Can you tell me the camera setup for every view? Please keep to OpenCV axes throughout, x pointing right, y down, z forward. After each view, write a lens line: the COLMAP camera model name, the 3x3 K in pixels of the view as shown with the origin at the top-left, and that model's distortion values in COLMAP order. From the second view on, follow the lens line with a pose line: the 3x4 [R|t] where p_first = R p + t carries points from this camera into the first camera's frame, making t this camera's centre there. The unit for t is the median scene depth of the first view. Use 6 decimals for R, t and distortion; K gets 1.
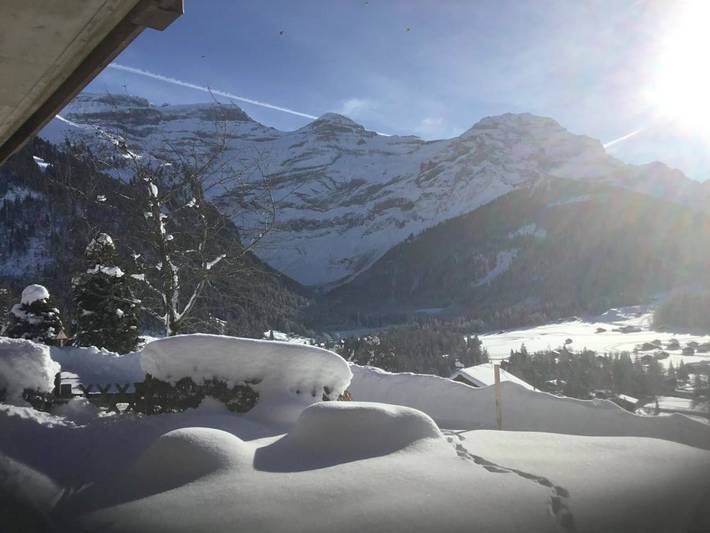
lens RADIAL K [[586.4, 0, 359.7], [0, 586.4, 269.0], [0, 0, 1]] dist [0.008674, 0.005873]
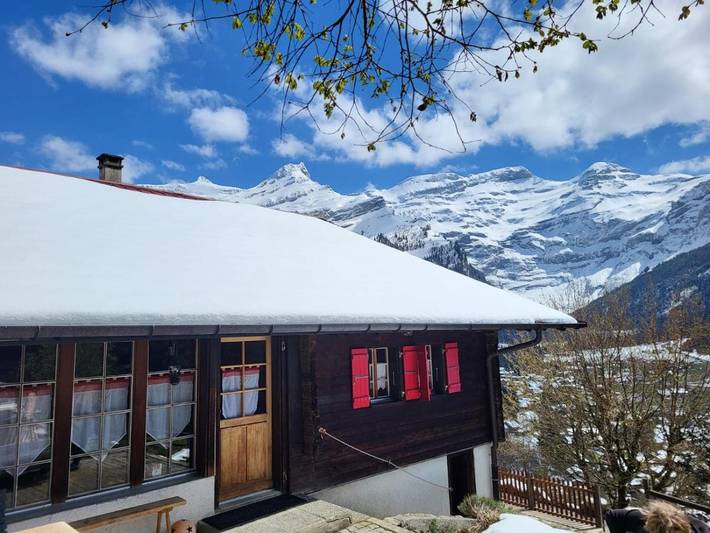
lens RADIAL K [[586.4, 0, 355.8], [0, 586.4, 261.3], [0, 0, 1]] dist [0.008674, 0.005873]
pose [[0.823252, -0.030479, -0.566858, 0.252506], [0.024403, 0.999535, -0.018303, -0.056712], [0.567152, 0.001235, 0.823612, -0.338370]]
